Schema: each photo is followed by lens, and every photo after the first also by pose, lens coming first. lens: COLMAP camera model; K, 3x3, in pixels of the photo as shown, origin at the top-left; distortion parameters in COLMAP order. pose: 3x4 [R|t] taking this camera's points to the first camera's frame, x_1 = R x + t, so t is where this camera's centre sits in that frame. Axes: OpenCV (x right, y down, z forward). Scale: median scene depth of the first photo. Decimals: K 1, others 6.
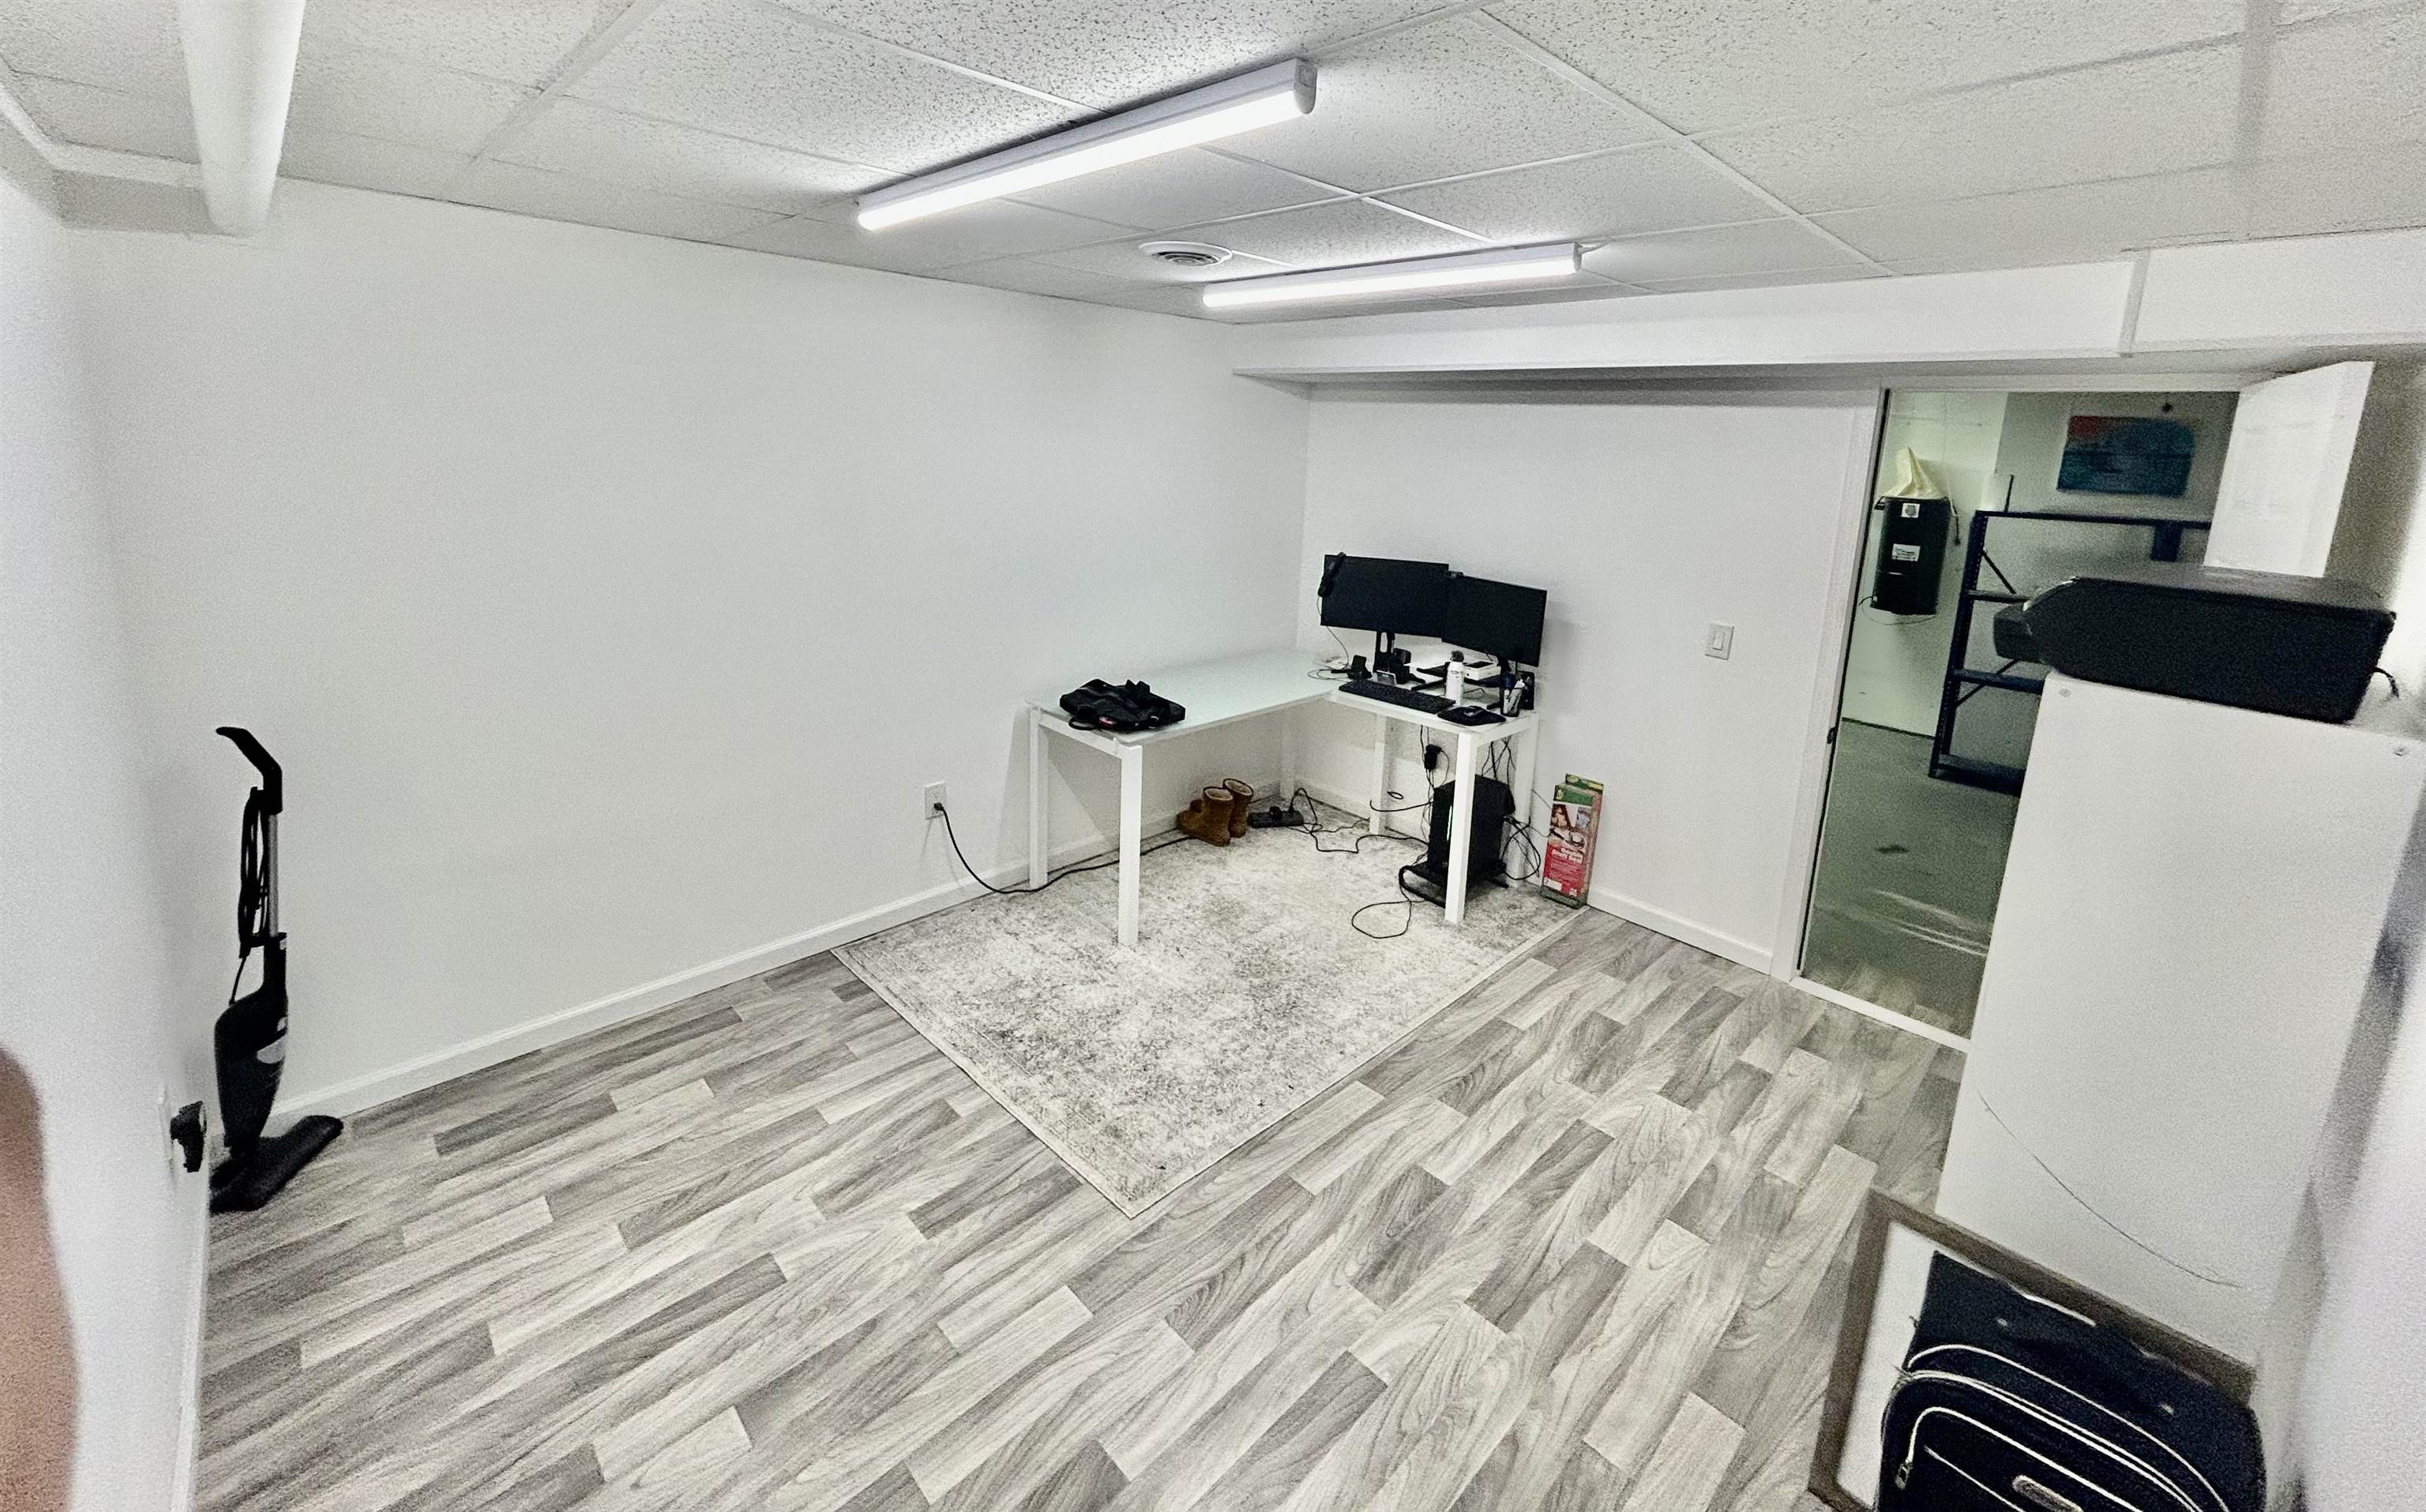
lens RADIAL K [[933.9, 0, 1218.1], [0, 933.9, 846.7], [0, 0, 1]] dist [0.018375, 0.000261]
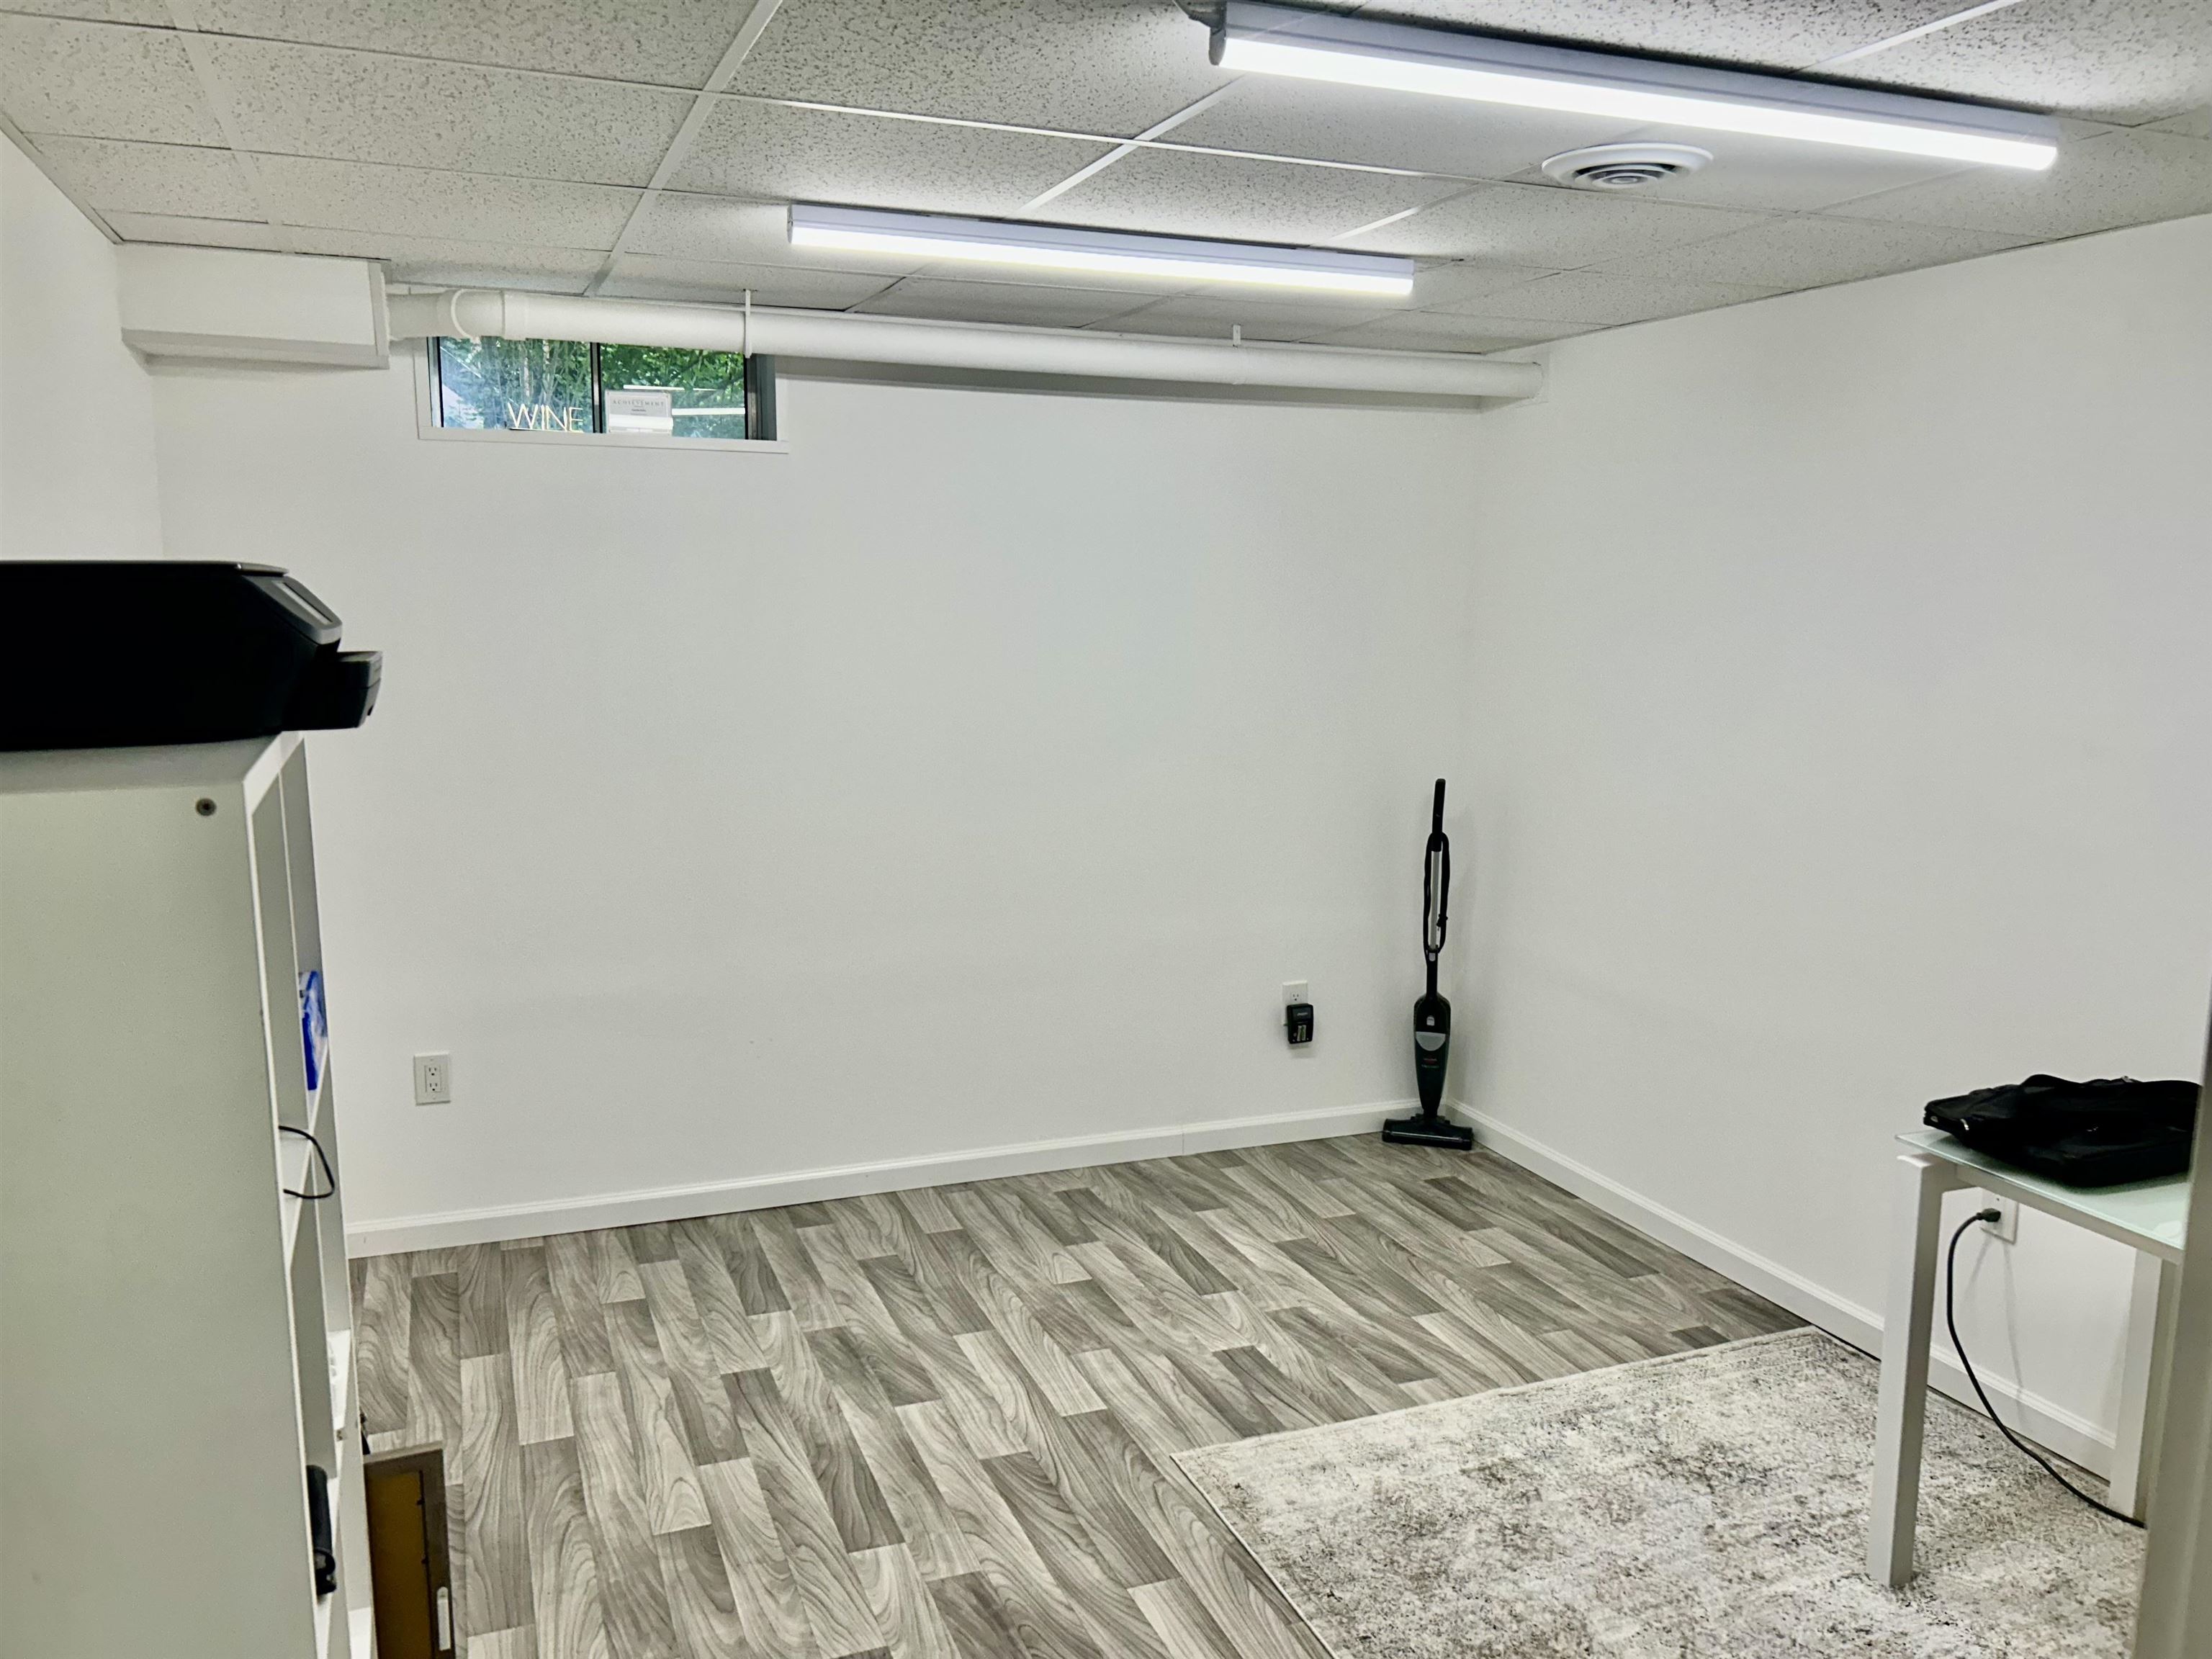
lens RADIAL K [[1666.4, 0, 1106.0], [0, 1666.4, 829.5], [0, 0, 1]] dist [0.030474, -0.040668]
pose [[-0.393055, 0.094013, -0.914697, 1.458234], [-0.397135, 0.879840, 0.261083, -0.540380], [0.829332, 0.465878, -0.308489, 1.355230]]
